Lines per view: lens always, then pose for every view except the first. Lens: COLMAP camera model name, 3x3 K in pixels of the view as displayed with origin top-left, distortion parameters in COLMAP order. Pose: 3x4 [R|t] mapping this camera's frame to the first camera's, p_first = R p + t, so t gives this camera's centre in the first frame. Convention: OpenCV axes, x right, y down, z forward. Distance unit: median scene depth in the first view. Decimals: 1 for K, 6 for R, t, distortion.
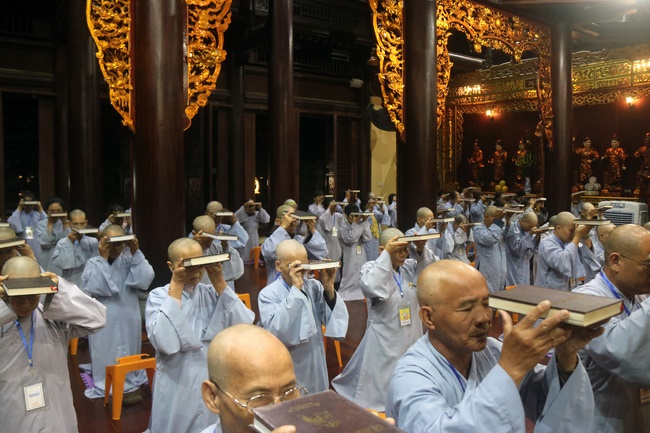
lens RADIAL K [[542.9, 0, 317.9], [0, 542.9, 216.9], [0, 0, 1]] dist [-0.195342, 0.171228]
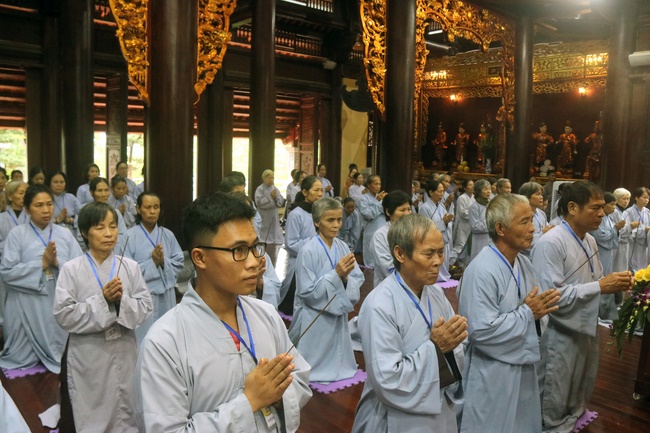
lens RADIAL K [[542.9, 0, 317.9], [0, 542.9, 216.9], [0, 0, 1]] dist [-0.195342, 0.171228]
pose [[0.996134, 0.014295, 0.086671, -0.067895], [-0.017478, 0.999196, 0.036072, 0.017678], [-0.086086, -0.037447, 0.995584, -0.087627]]
